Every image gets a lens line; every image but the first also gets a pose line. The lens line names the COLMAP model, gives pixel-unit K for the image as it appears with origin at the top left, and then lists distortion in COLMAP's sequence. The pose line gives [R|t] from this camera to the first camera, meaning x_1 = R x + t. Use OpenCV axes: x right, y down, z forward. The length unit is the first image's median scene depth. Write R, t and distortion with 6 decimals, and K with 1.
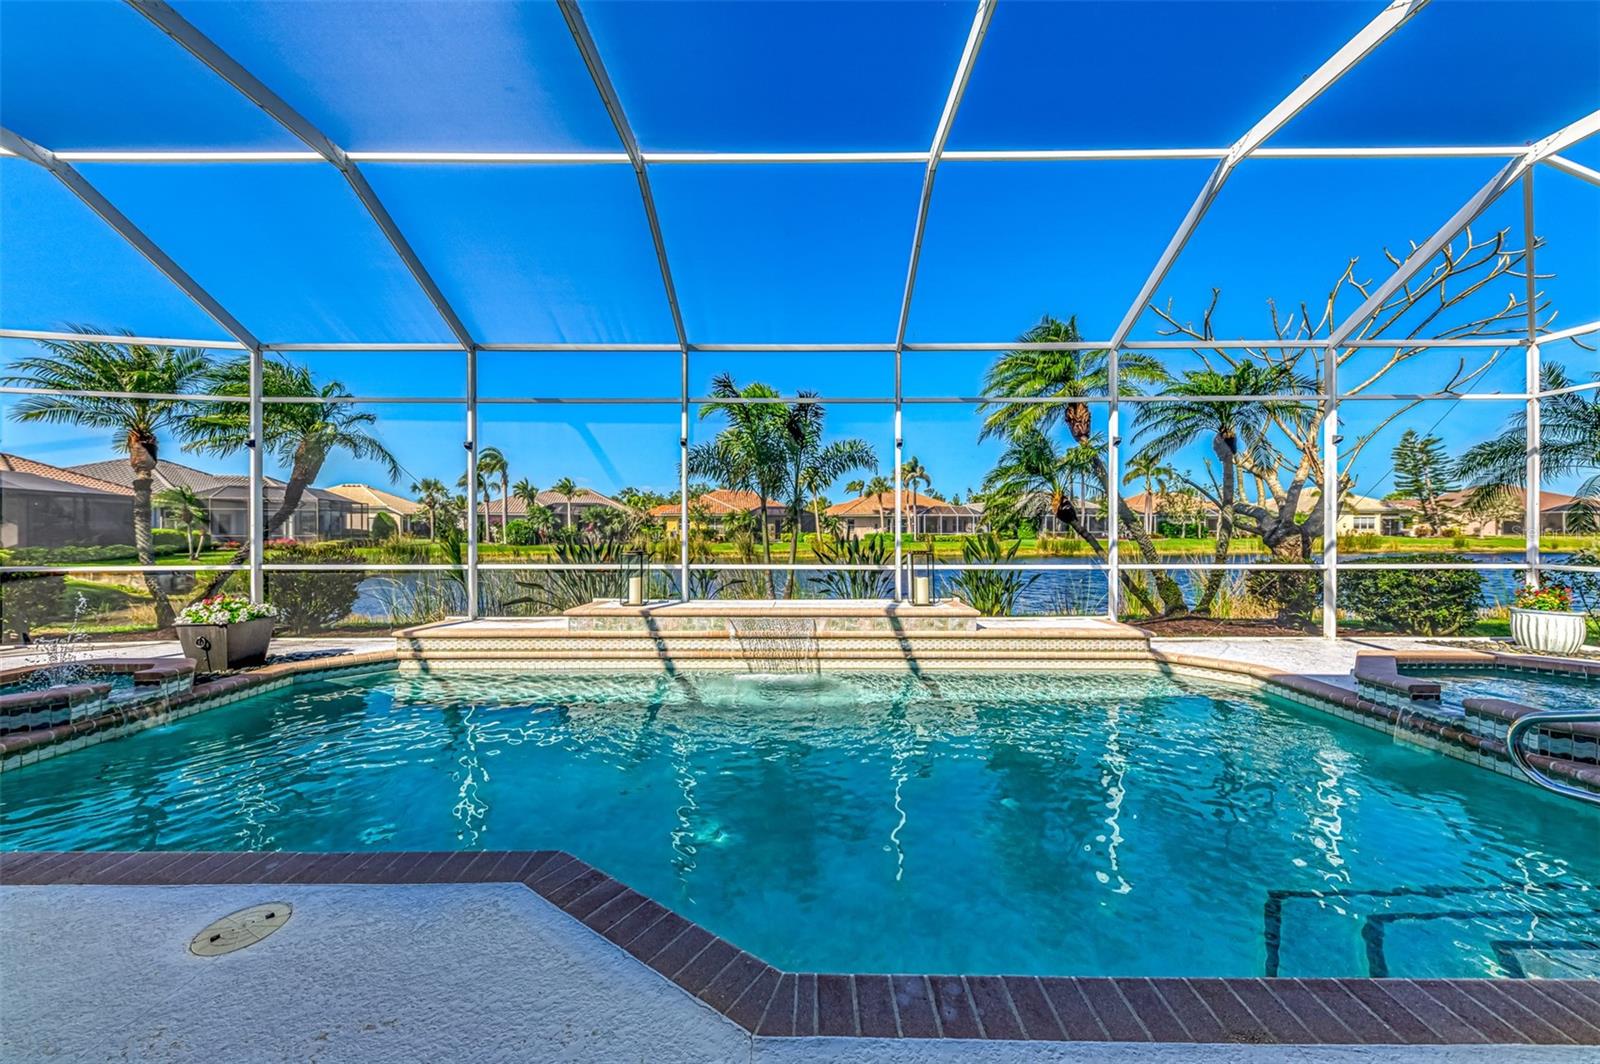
lens RADIAL K [[436.8, 0, 801.6], [0, 436.8, 546.5], [0, 0, 1]] dist [0.001586, 0.000028]
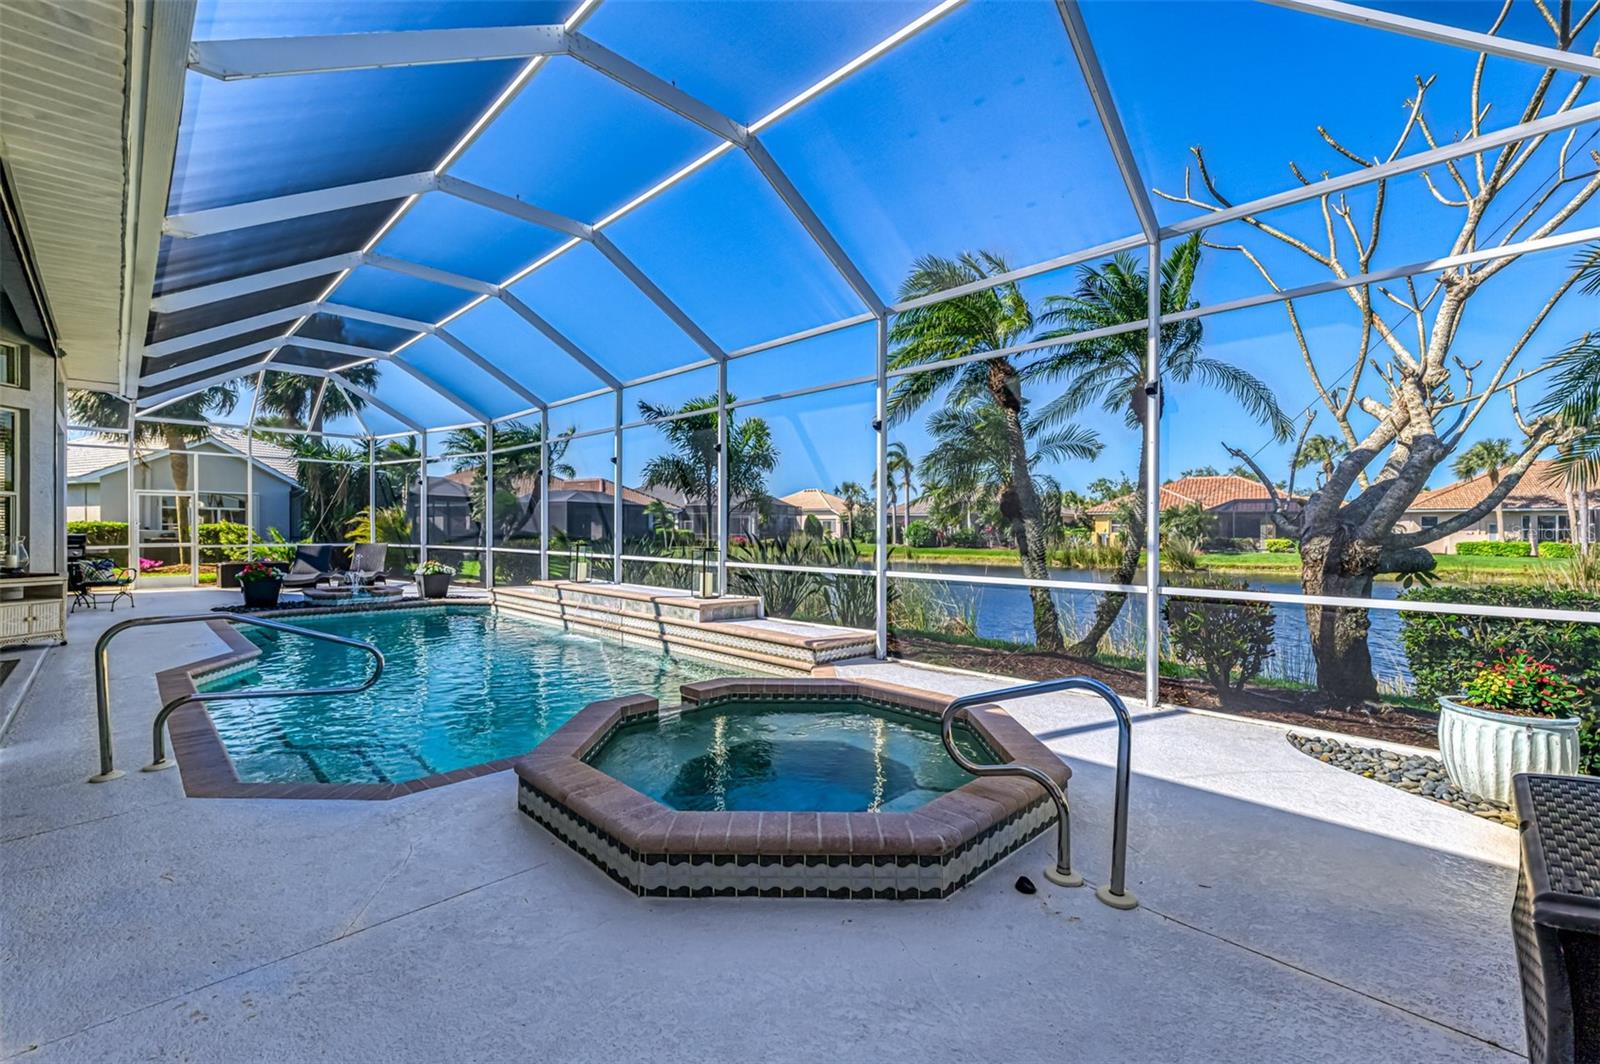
lens RADIAL K [[663.4, 0, 804.3], [0, 663.4, 526.6], [0, 0, 1]] dist [0.000450, 0.000090]
pose [[0.712829, -0.001676, -0.701335, 1.181335], [-0.027983, 0.999133, -0.030830, -0.000592], [0.700779, 0.041602, 0.712164, -0.000658]]
